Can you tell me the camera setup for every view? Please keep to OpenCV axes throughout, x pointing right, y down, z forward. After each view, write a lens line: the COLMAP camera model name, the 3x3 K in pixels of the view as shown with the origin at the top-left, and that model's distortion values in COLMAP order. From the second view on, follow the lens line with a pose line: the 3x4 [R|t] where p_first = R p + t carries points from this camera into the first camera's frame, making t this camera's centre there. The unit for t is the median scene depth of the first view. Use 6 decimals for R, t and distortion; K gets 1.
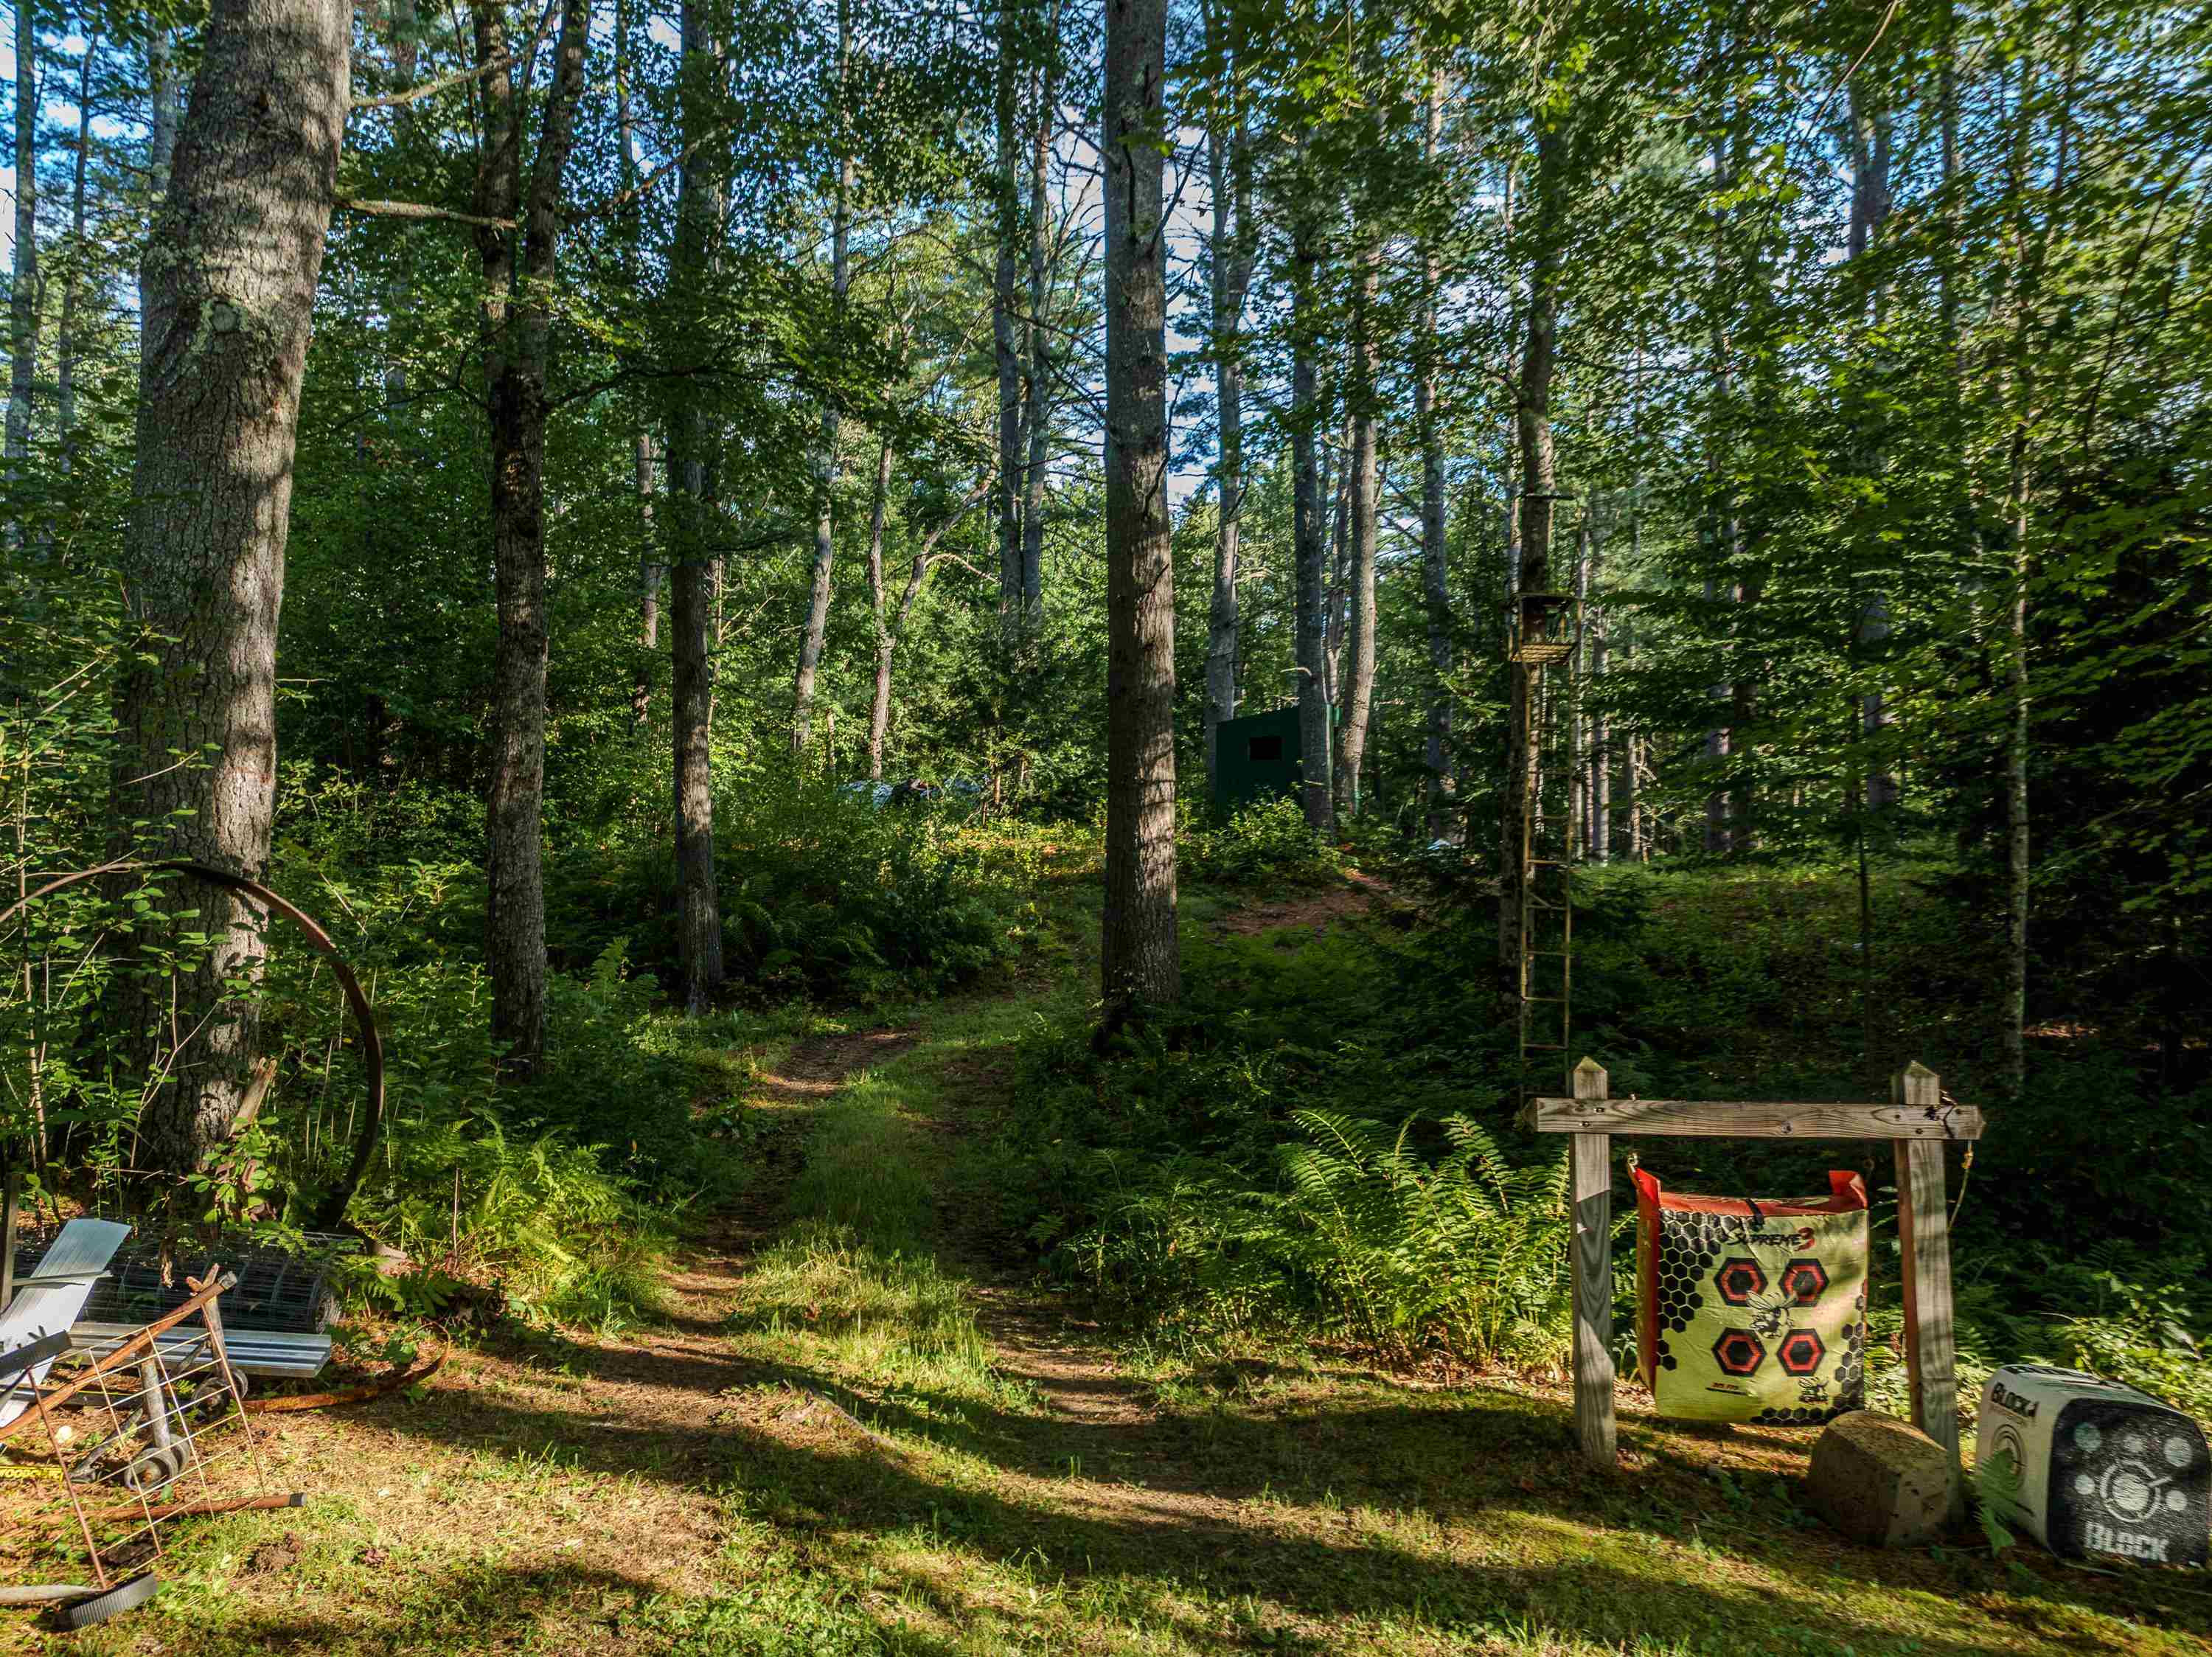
lens RADIAL K [[1528.4, 0, 1106.0], [0, 1528.4, 828.5], [0, 0, 1]] dist [-0.004019, -0.010361]
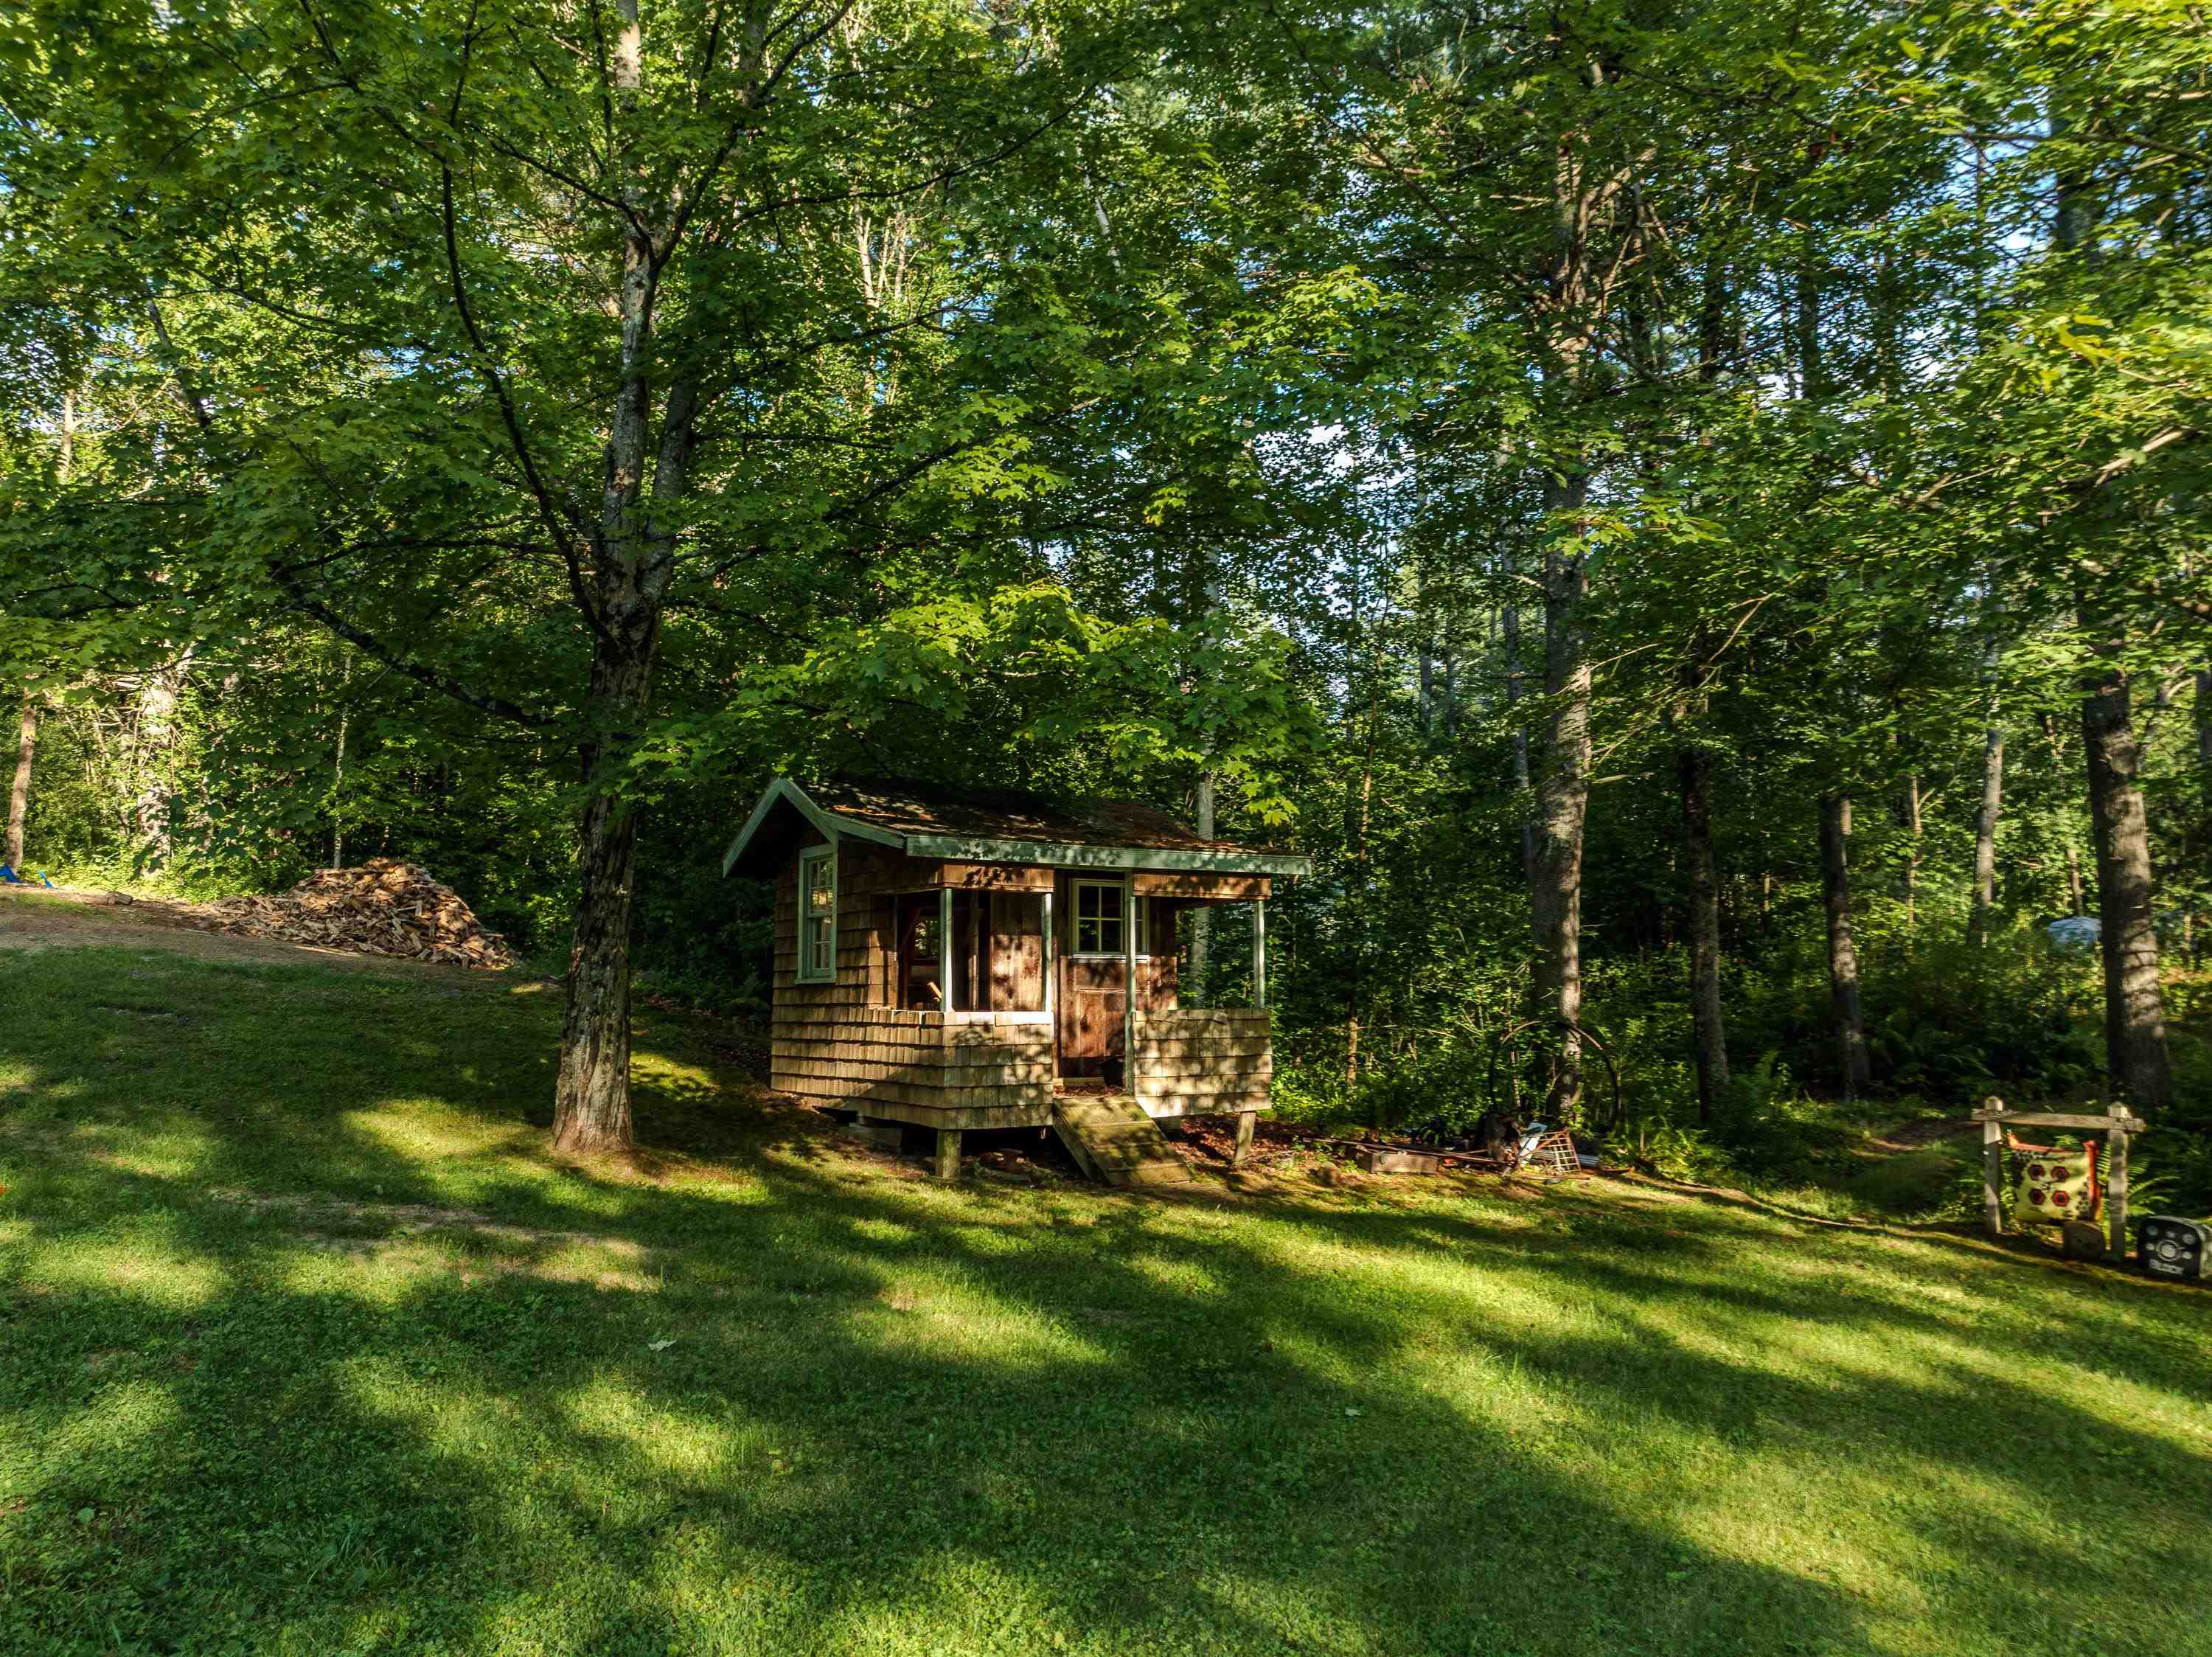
lens RADIAL K [[1528.4, 0, 1106.0], [0, 1528.4, 828.5], [0, 0, 1]] dist [-0.004019, -0.010361]
pose [[0.687087, -0.081545, -0.721984, 1.041283], [0.027092, 0.995866, -0.086696, -0.121846], [0.726069, 0.040008, 0.686457, -1.803441]]
